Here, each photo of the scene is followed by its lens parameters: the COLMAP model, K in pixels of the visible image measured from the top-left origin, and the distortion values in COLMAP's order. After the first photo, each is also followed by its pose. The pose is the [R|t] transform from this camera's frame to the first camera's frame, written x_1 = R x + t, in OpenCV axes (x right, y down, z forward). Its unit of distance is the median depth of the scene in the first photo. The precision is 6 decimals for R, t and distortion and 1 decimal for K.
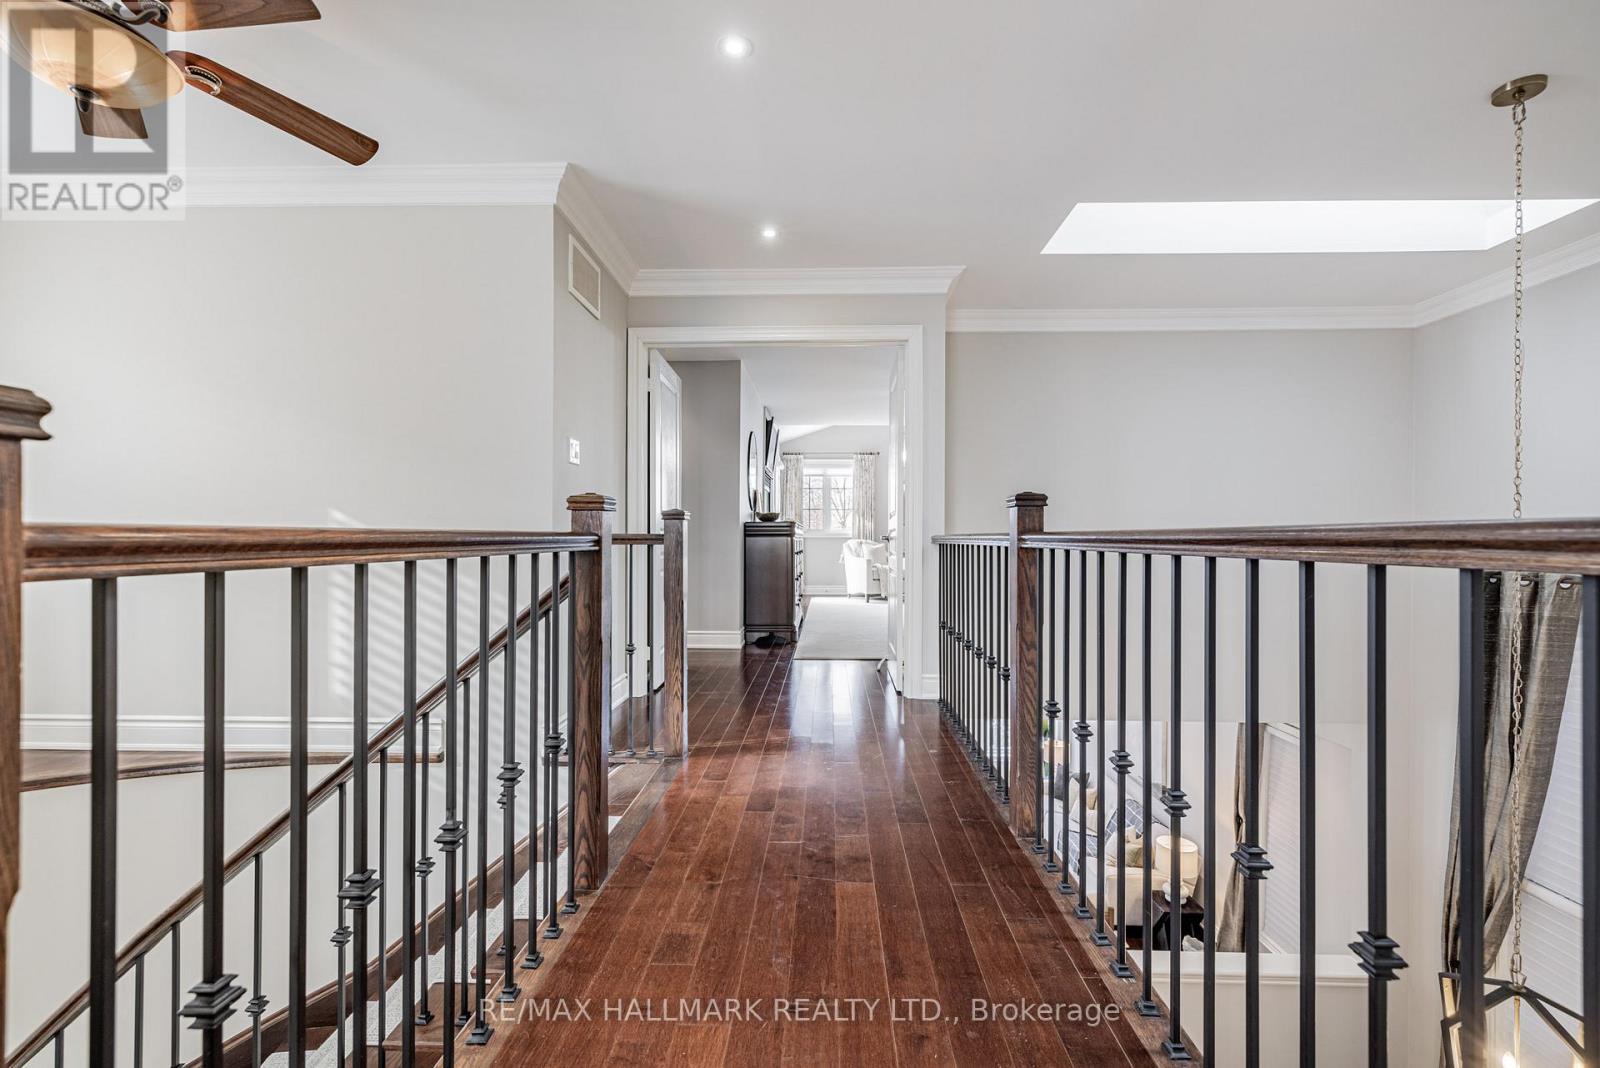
lens RADIAL K [[685.7, 0, 802.1], [0, 685.7, 534.9], [0, 0, 1]] dist [-0.000206, -0.000120]
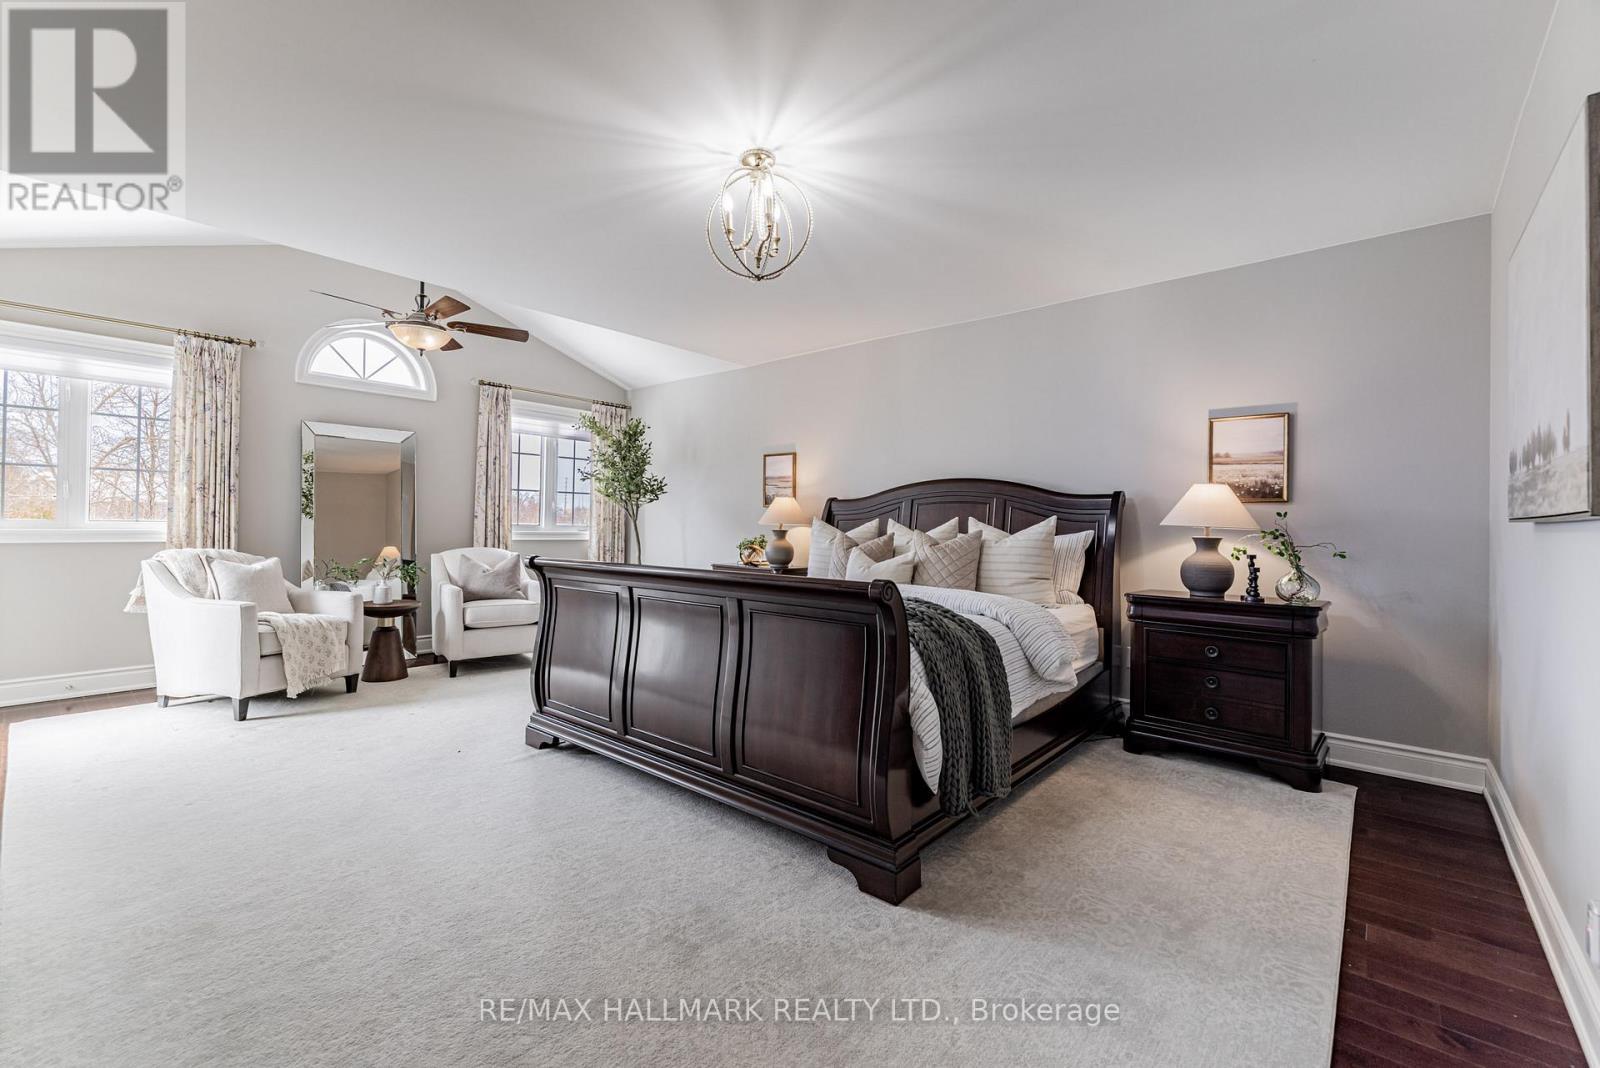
lens RADIAL K [[685.7, 0, 797.5], [0, 685.7, 529.1], [0, 0, 1]] dist [-0.000206, -0.000120]
pose [[0.624906, 0.008634, 0.780652, -0.009489], [-0.016990, 0.999852, 0.002542, -0.011798], [-0.780515, -0.014852, 0.624961, 0.486794]]
